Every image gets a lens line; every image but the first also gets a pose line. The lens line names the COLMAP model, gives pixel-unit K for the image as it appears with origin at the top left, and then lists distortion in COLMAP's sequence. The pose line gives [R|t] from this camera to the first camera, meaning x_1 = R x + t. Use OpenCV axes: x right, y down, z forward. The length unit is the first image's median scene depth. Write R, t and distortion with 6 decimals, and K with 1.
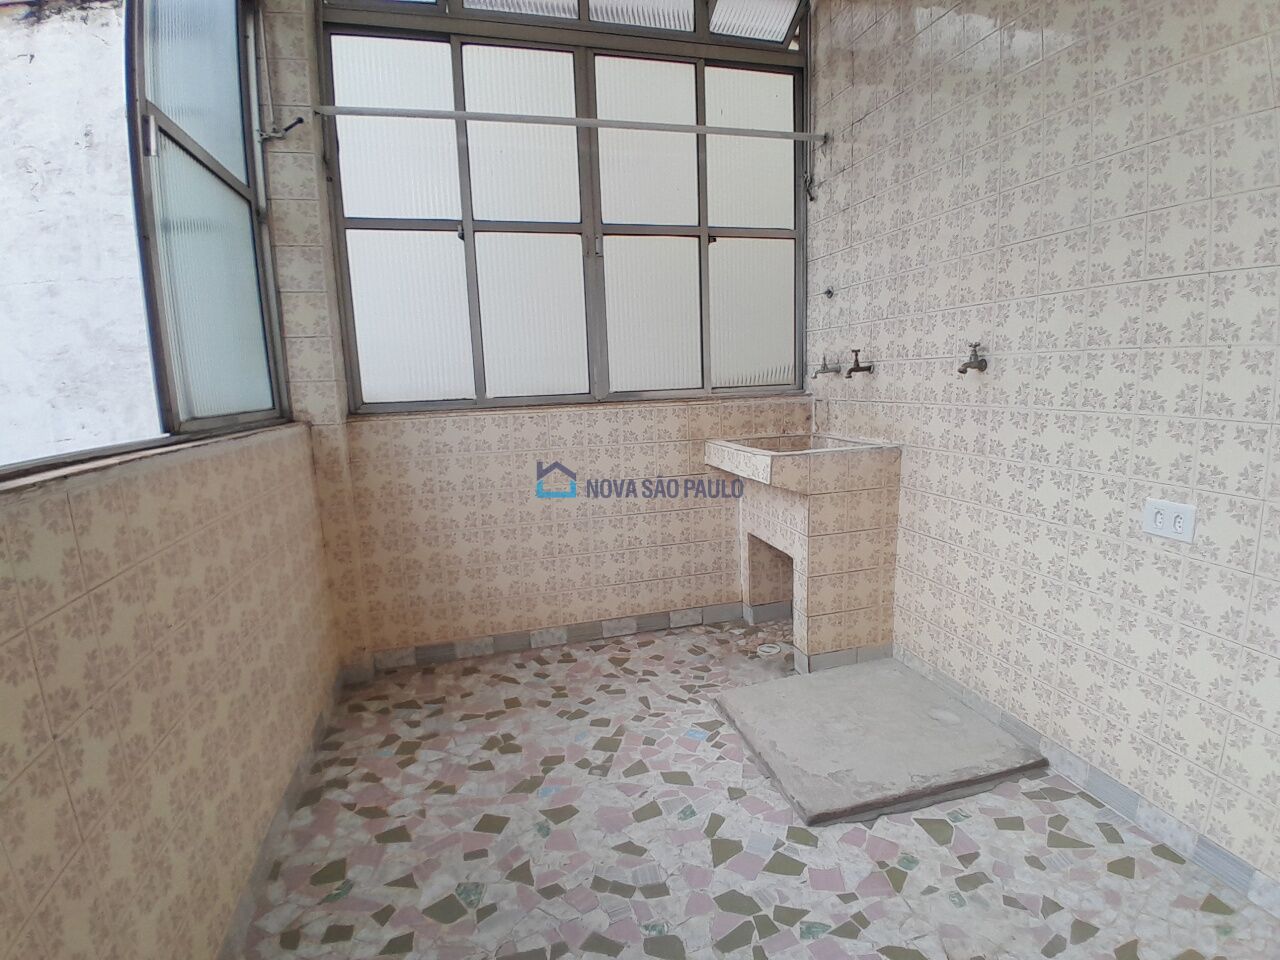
lens RADIAL K [[630.2, 0, 635.4], [0, 630.2, 483.7], [0, 0, 1]] dist [0.004983, -0.044513]
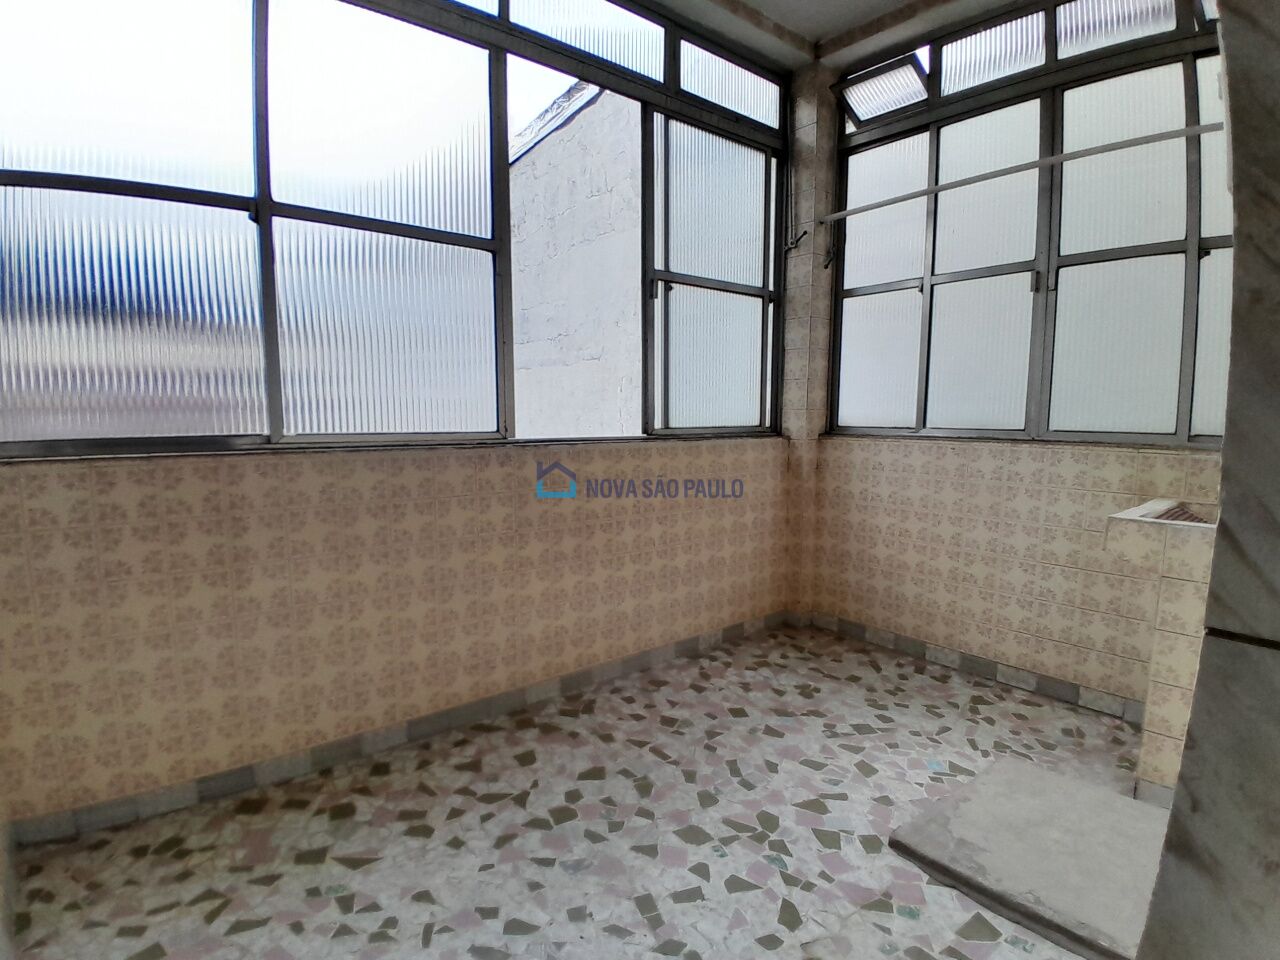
lens RADIAL K [[630.2, 0, 635.4], [0, 630.2, 483.7], [0, 0, 1]] dist [0.004983, -0.044513]
pose [[0.403835, 0.141730, -0.903786, 0.704068], [-0.166024, 0.982876, 0.079949, -0.049116], [0.899641, 0.117764, 0.420450, 0.072881]]
